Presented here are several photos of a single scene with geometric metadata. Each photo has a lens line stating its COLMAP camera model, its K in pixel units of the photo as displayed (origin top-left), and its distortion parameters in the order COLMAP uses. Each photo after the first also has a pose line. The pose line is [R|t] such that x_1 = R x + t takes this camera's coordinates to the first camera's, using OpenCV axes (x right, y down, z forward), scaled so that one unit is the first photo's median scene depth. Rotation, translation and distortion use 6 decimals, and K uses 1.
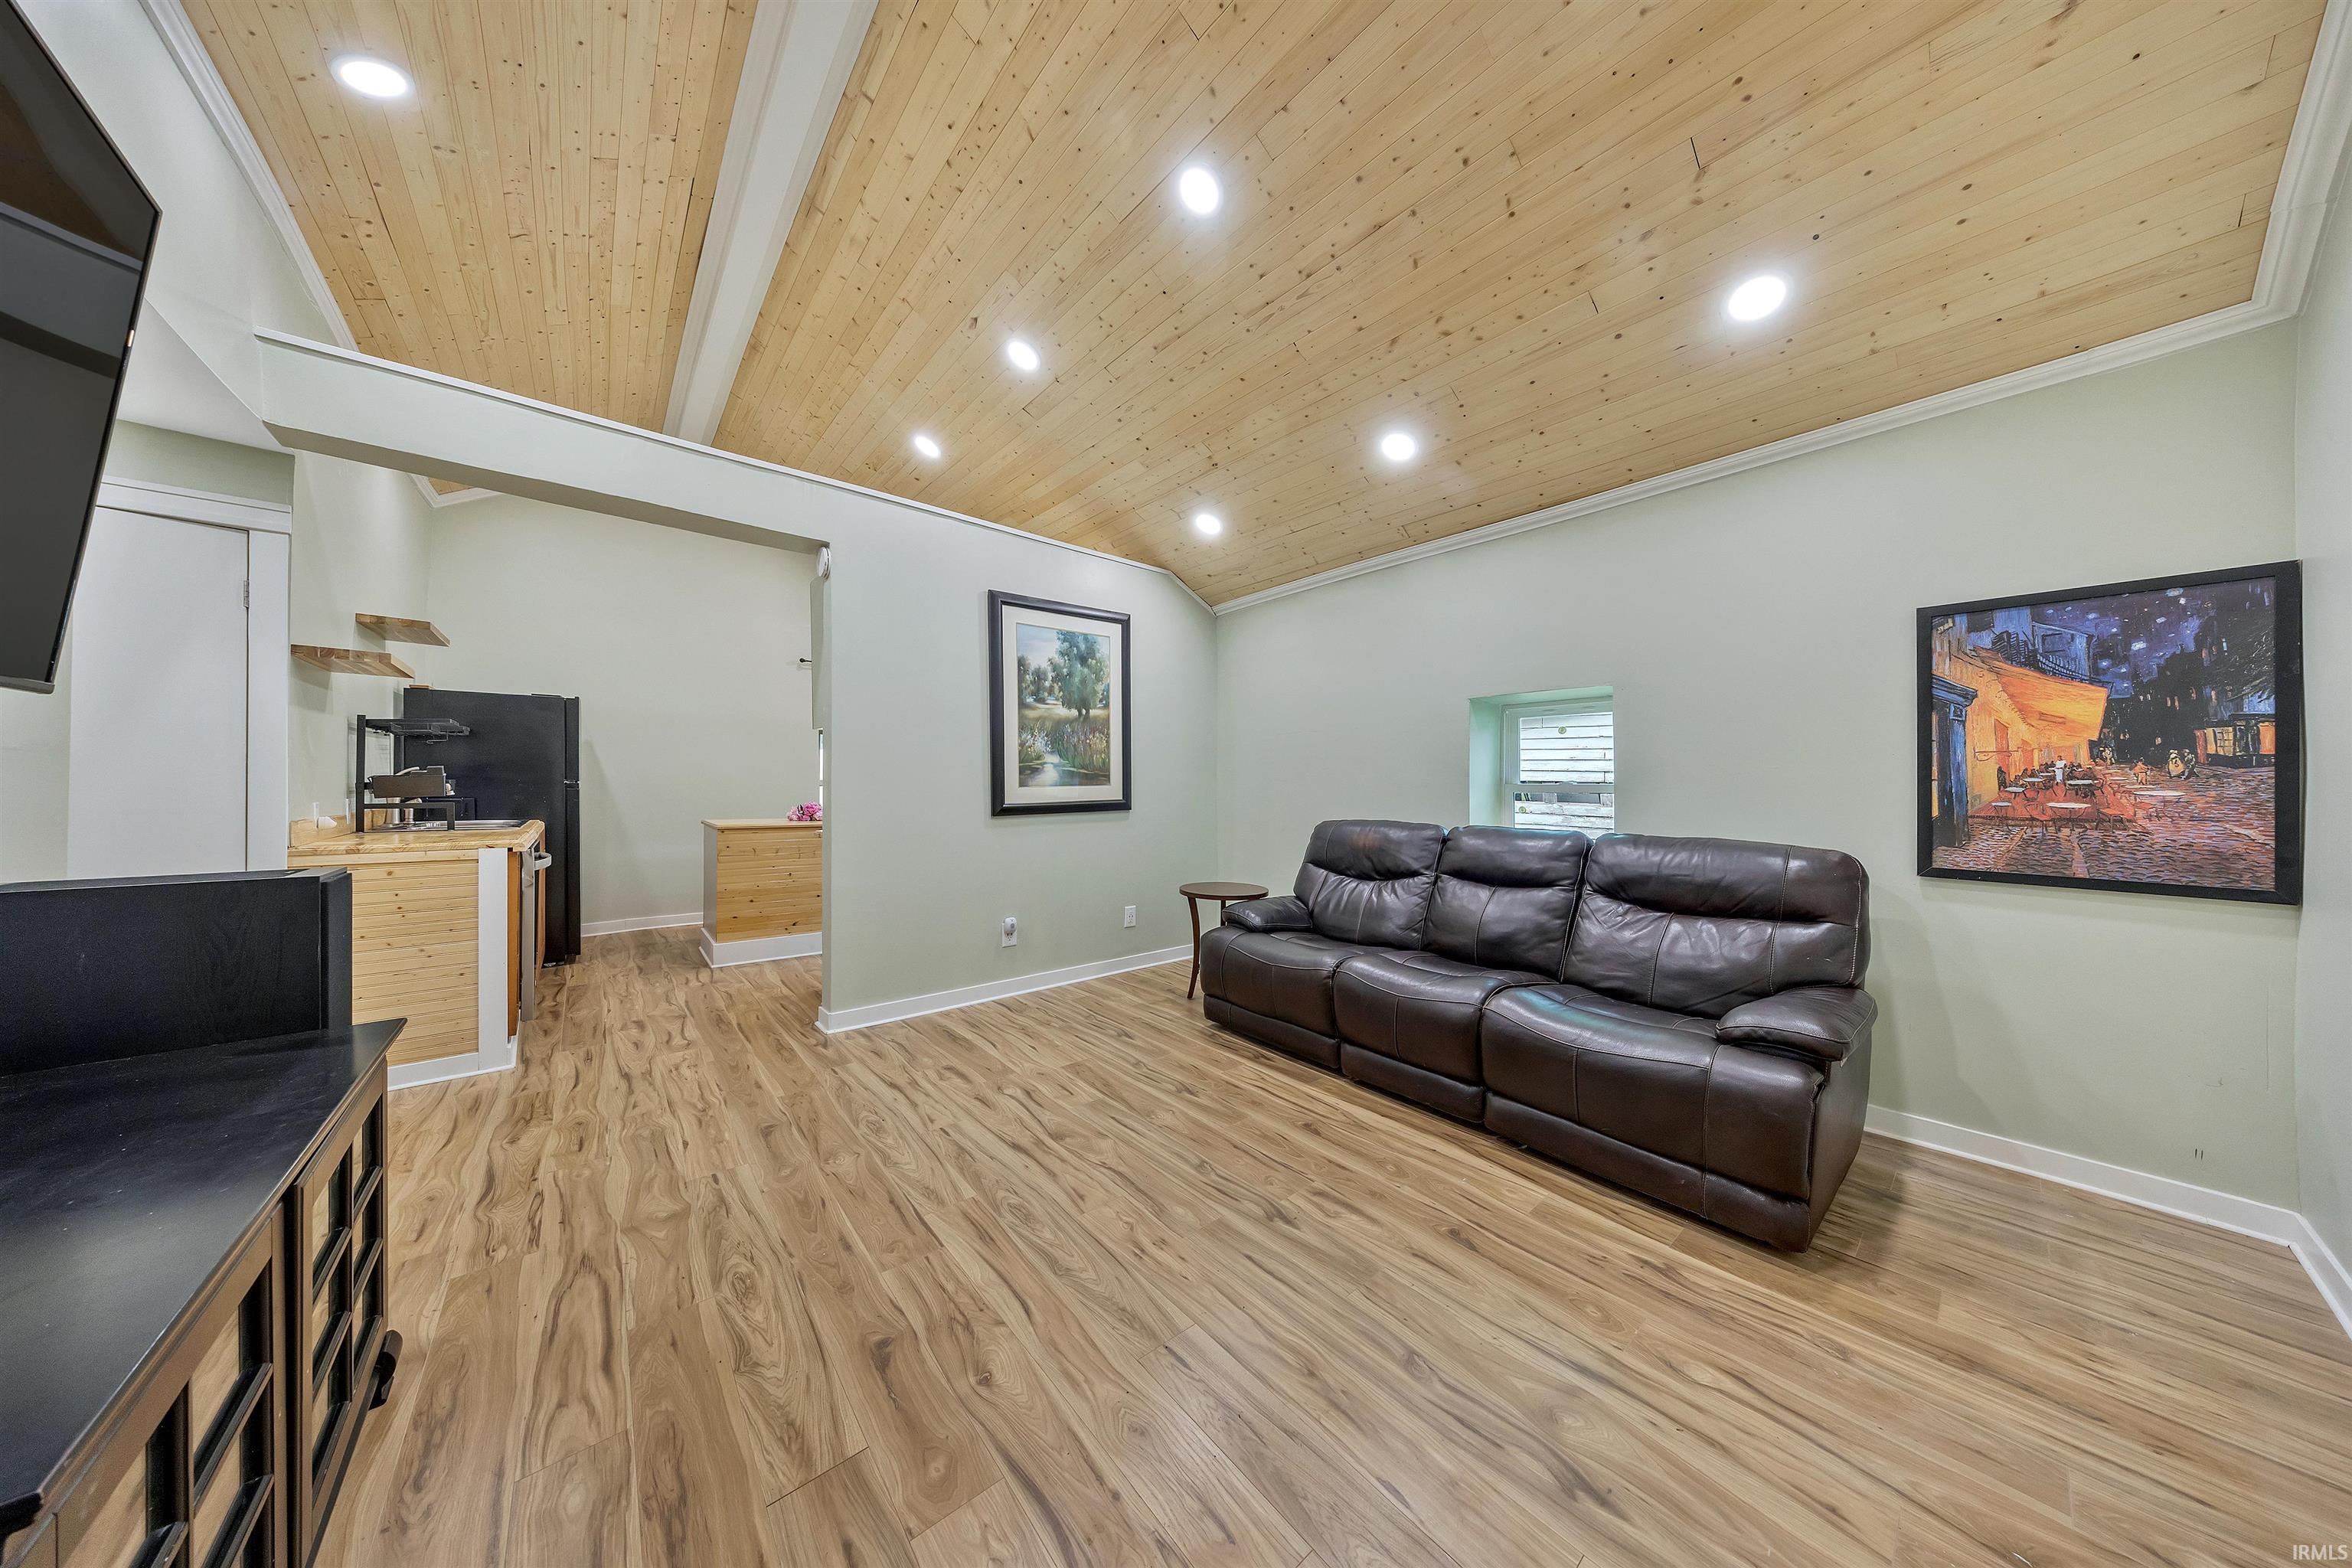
lens RADIAL K [[700.9, 0, 1176.0], [0, 700.9, 784.0], [0, 0, 1]] dist [0.001742, 0.000016]
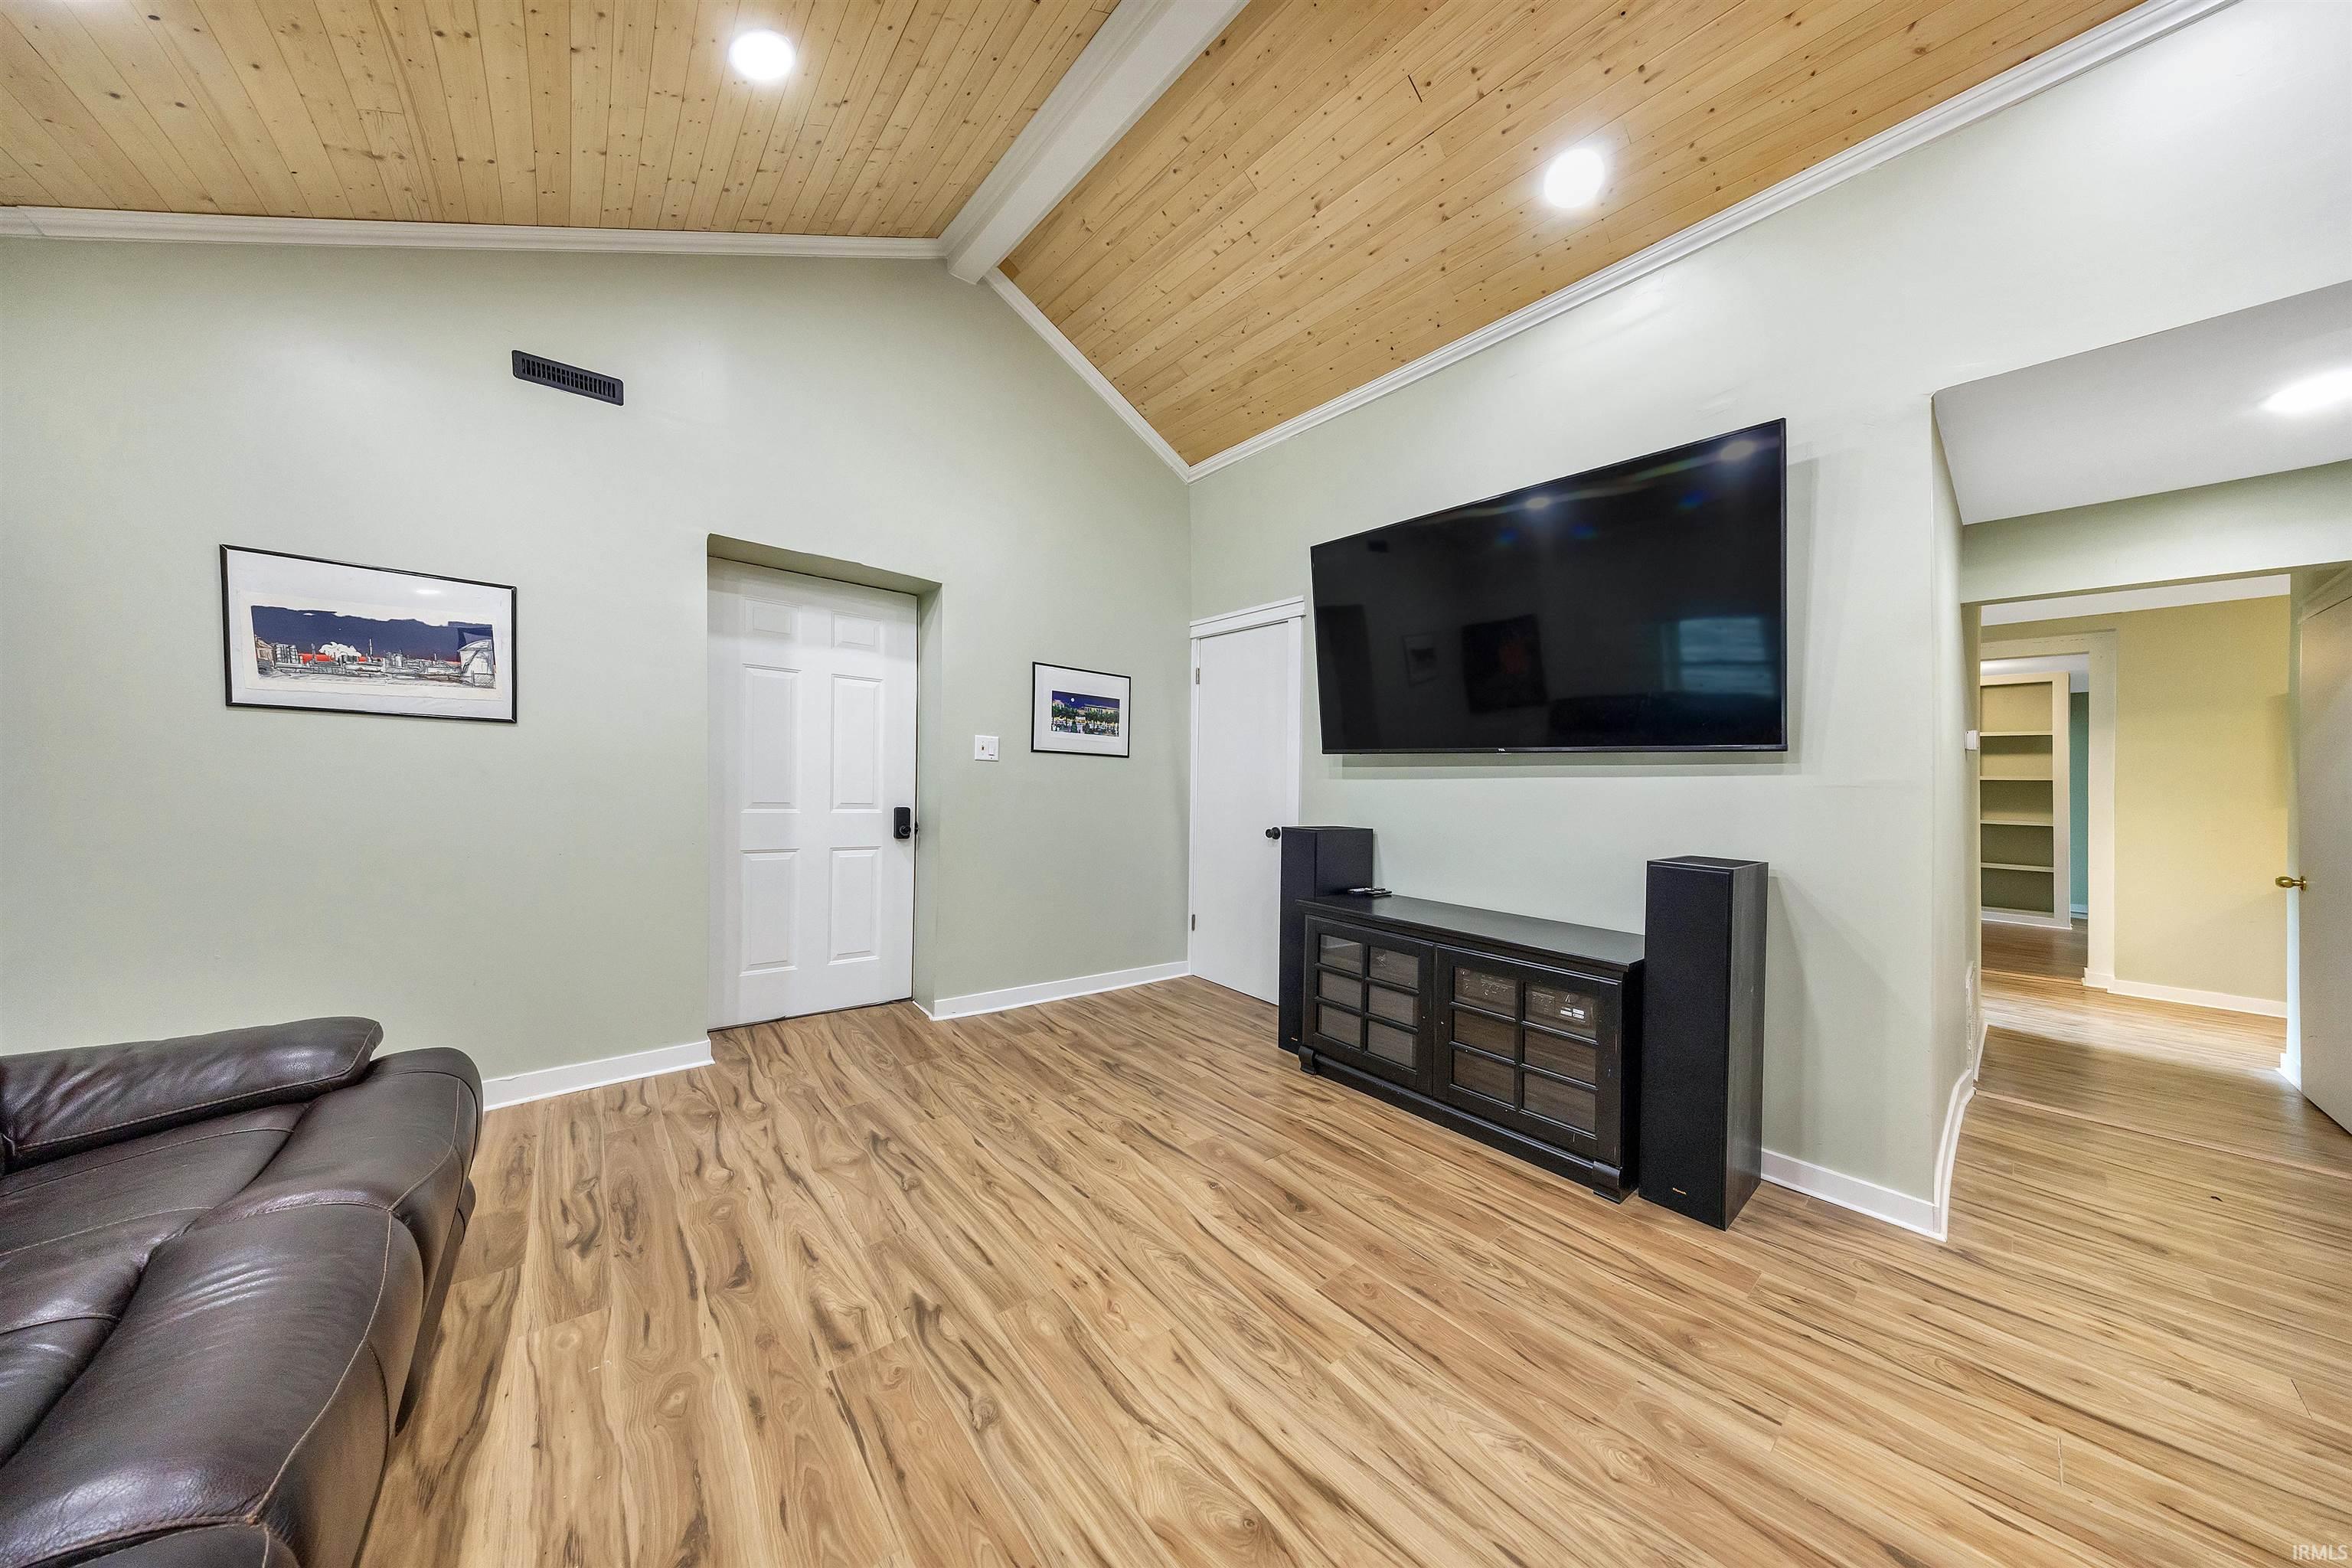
lens RADIAL K [[742.6, 0, 1145.3], [0, 742.6, 753.5], [0, 0, 1]] dist [0.012251, -0.000016]
pose [[-0.998618, -0.033989, 0.040094, -0.103045], [-0.035387, 0.998772, -0.034678, 0.001905], [-0.038866, -0.036049, -0.998594, 1.654196]]
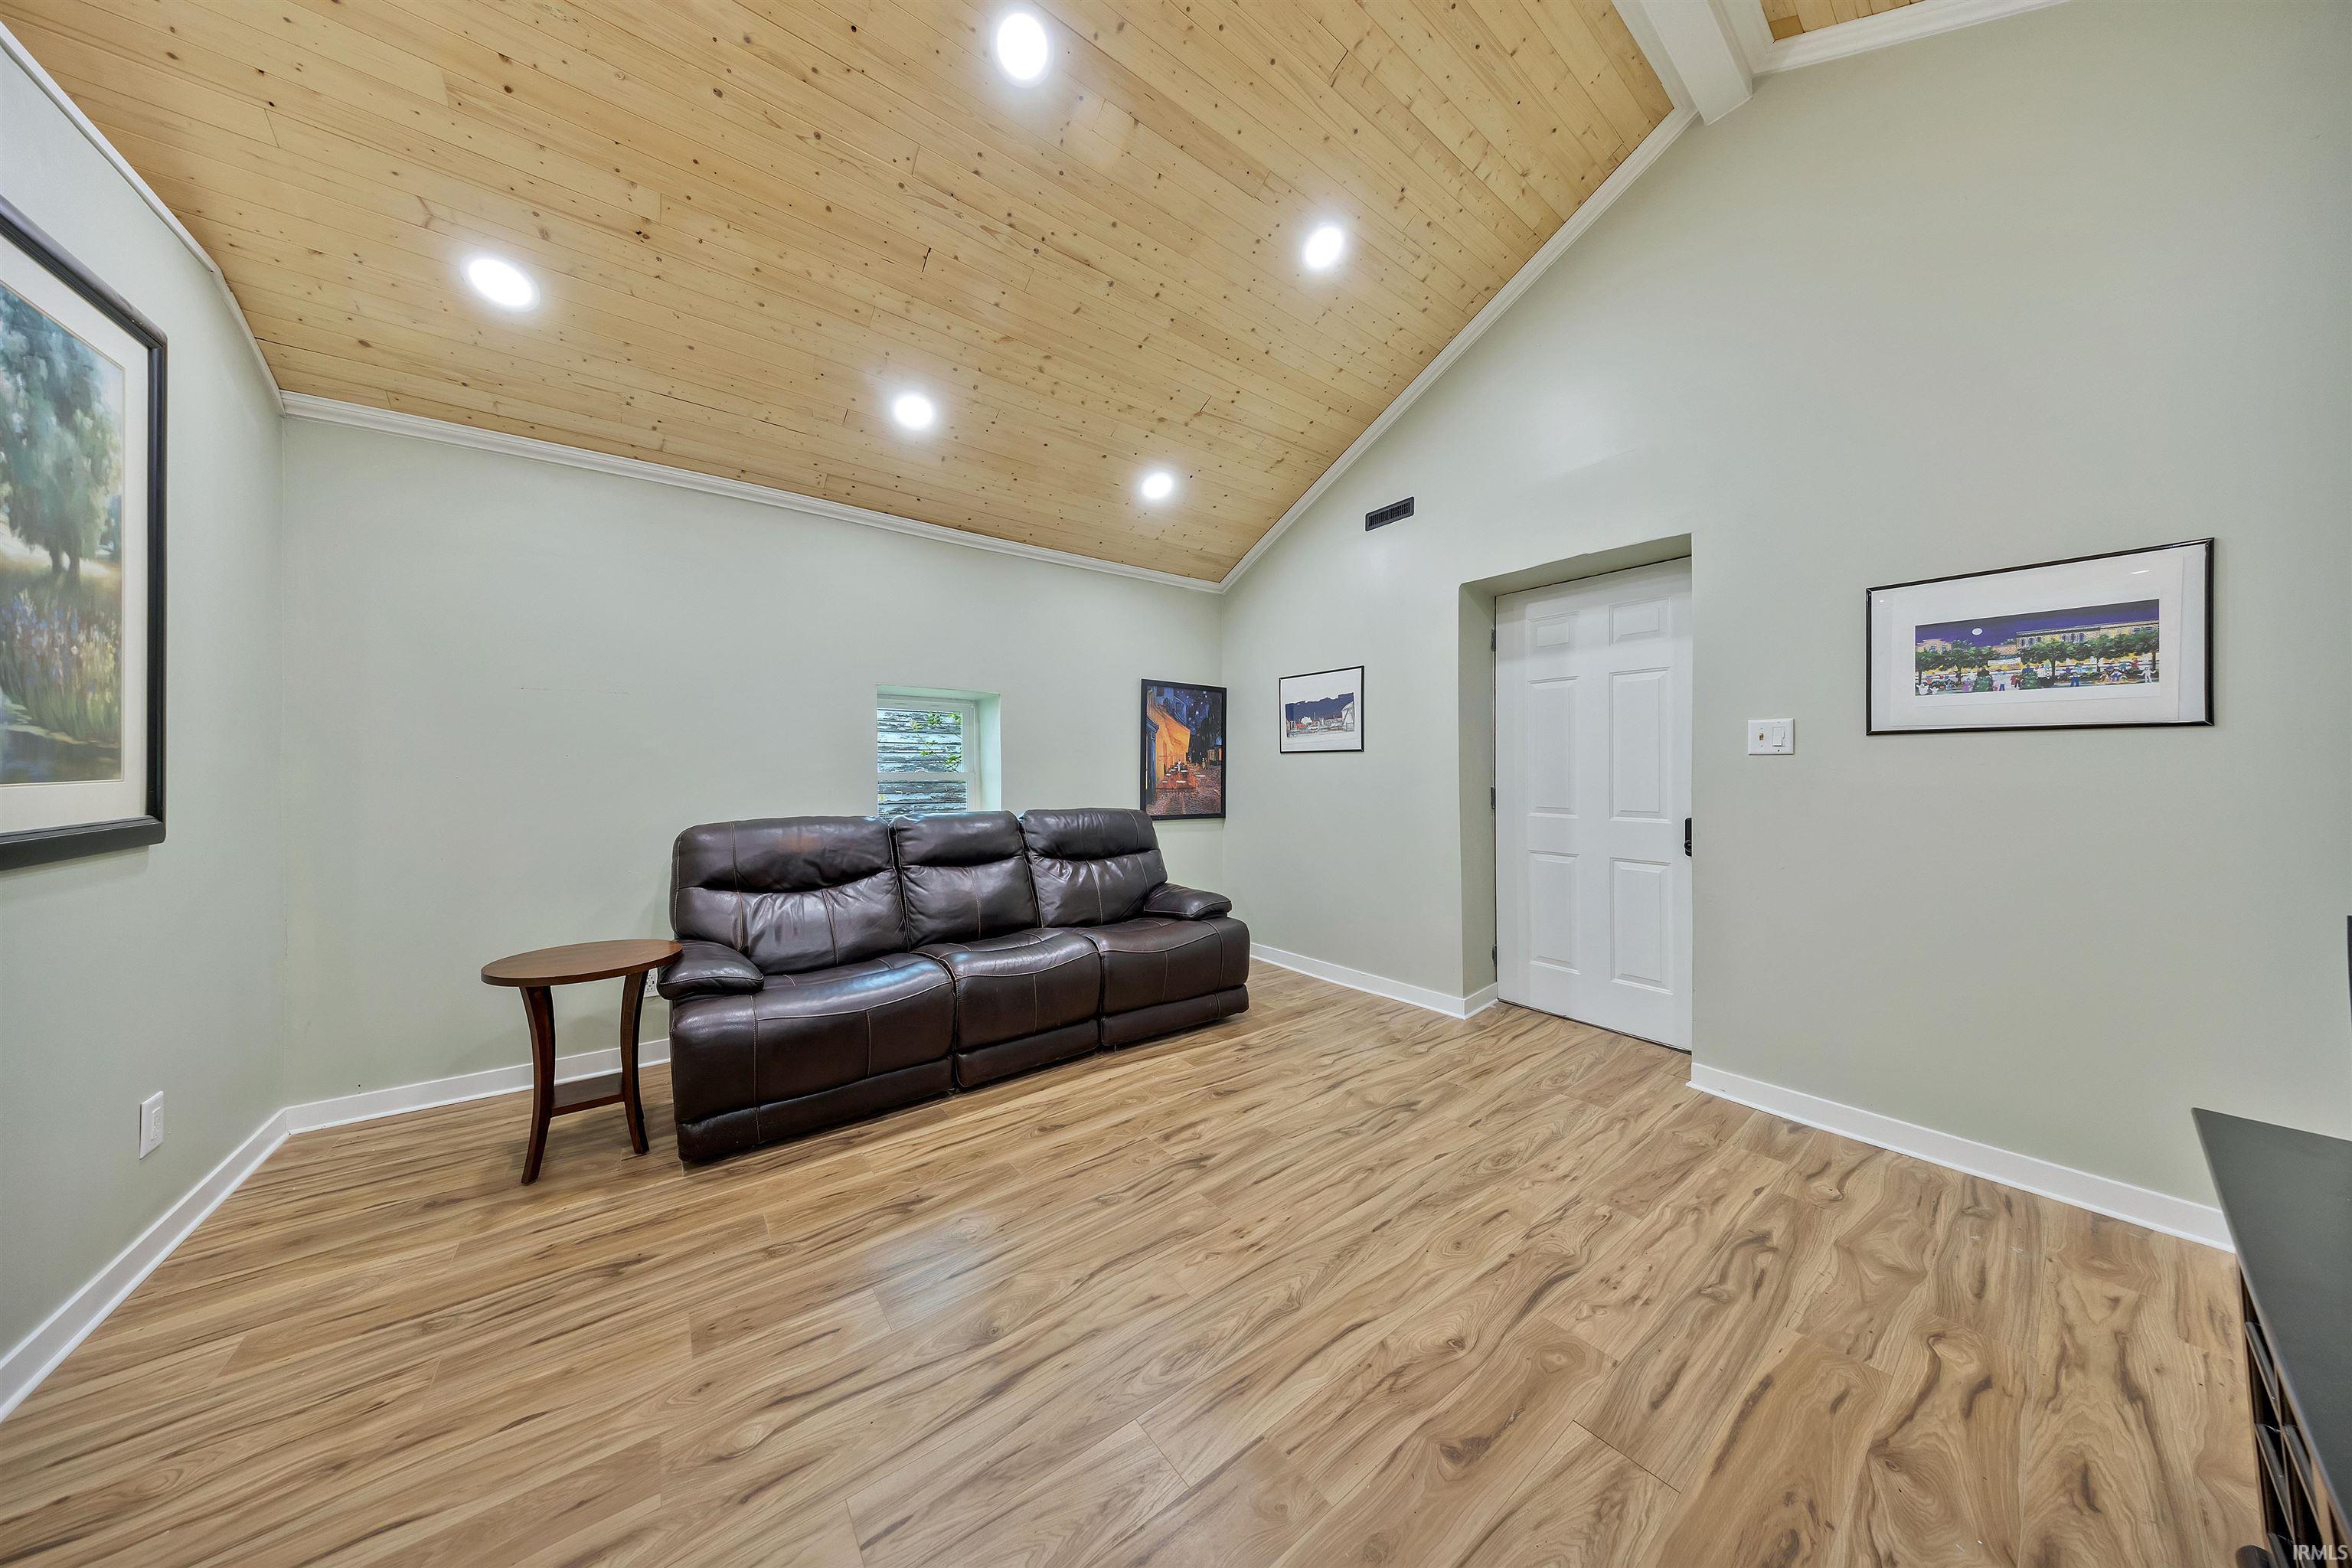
lens RADIAL K [[694.3, 0, 1174.5], [0, 694.3, 775.5], [0, 0, 1]] dist [0.008248, -0.000147]
pose [[0.059875, -0.005389, 0.998191, -0.845371], [0.001712, 0.999985, 0.005296, -0.001663], [-0.998204, 0.001391, 0.059883, 0.861277]]
